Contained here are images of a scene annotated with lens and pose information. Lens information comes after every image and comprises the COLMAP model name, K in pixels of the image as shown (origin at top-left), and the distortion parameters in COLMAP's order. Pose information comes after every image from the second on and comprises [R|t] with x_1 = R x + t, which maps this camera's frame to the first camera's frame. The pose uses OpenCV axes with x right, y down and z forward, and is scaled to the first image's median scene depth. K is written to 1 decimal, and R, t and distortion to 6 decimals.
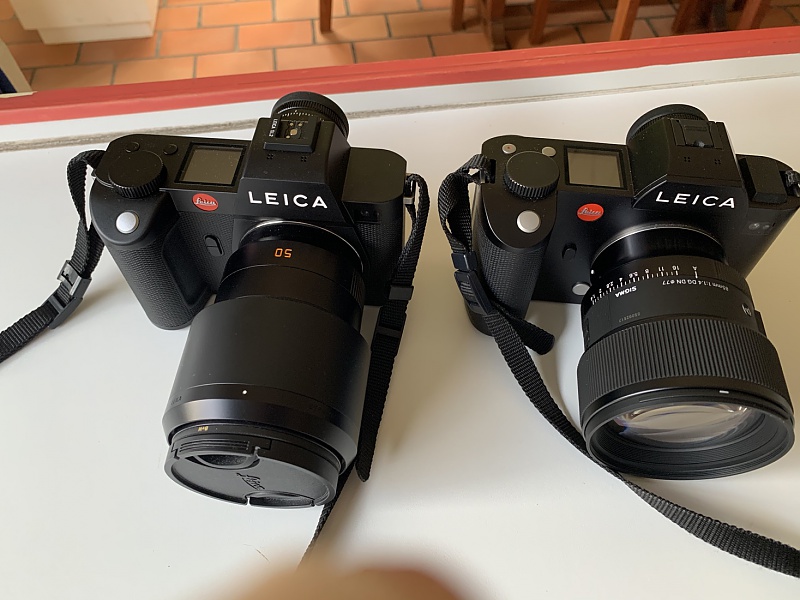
lens RADIAL K [[605.5, 0, 400.0], [0, 605.5, 300.0], [0, 0, 1]] dist [0.014139, -0.056884]
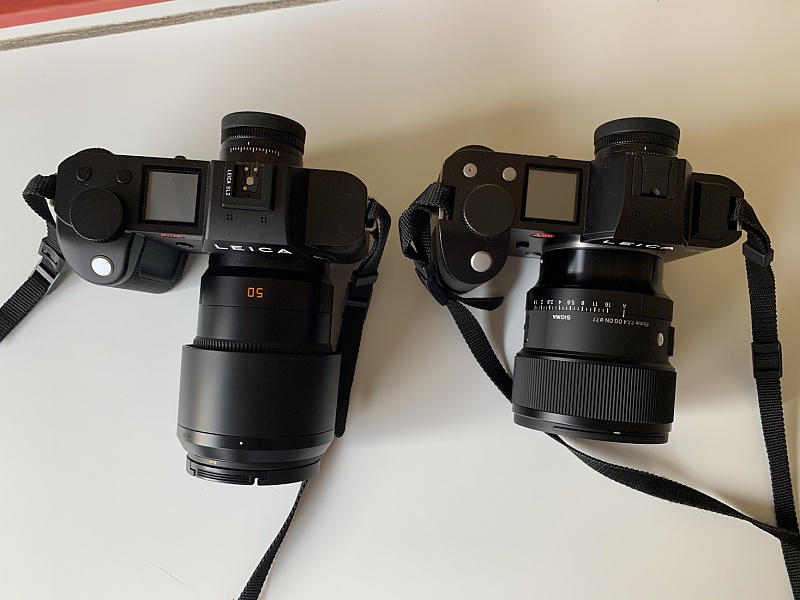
lens RADIAL K [[597.2, 0, 401.9], [0, 597.2, 286.6], [0, 0, 1]] dist [0.004637, -0.005629]
pose [[0.999482, -0.017214, 0.027191, 0.039565], [0.000692, 0.856219, 0.516613, -0.605266], [-0.032174, -0.516327, 0.855787, 0.072827]]
